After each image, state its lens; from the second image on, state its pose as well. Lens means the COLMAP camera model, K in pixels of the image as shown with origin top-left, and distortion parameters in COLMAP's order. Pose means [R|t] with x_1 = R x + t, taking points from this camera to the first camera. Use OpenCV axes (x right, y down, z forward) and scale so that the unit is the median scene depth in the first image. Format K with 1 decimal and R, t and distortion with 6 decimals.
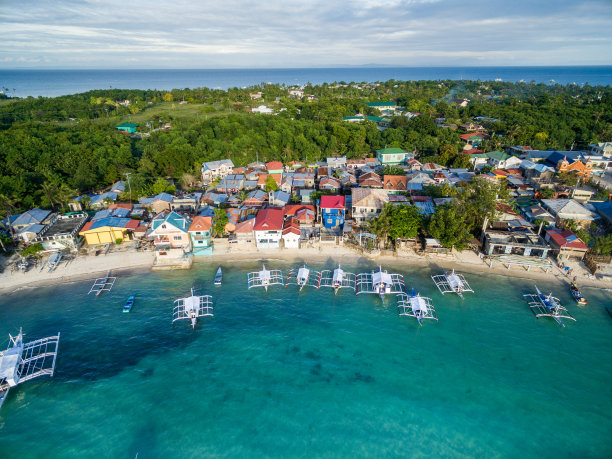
lens RADIAL K [[351.6, 0, 306.9], [0, 351.6, 231.5], [0, 0, 1]] dist [0.020449, -0.002698]
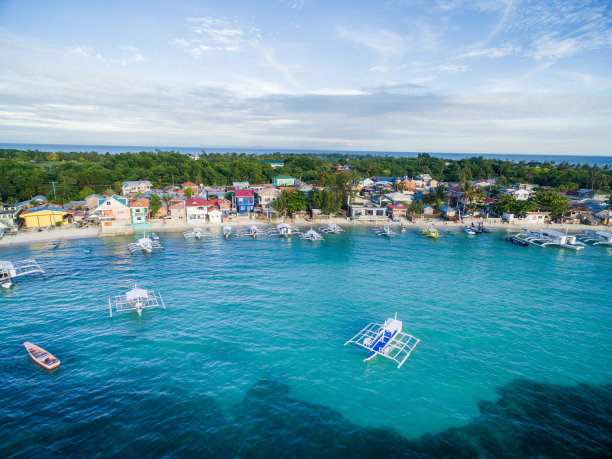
lens RADIAL K [[351.6, 0, 307.7], [0, 351.6, 230.7], [0, 0, 1]] dist [0.020449, -0.002698]
pose [[0.954962, -0.040070, 0.294011, -0.100815], [0.100119, 0.976247, -0.192139, 0.359000], [-0.279328, 0.212922, 0.936291, -0.307198]]
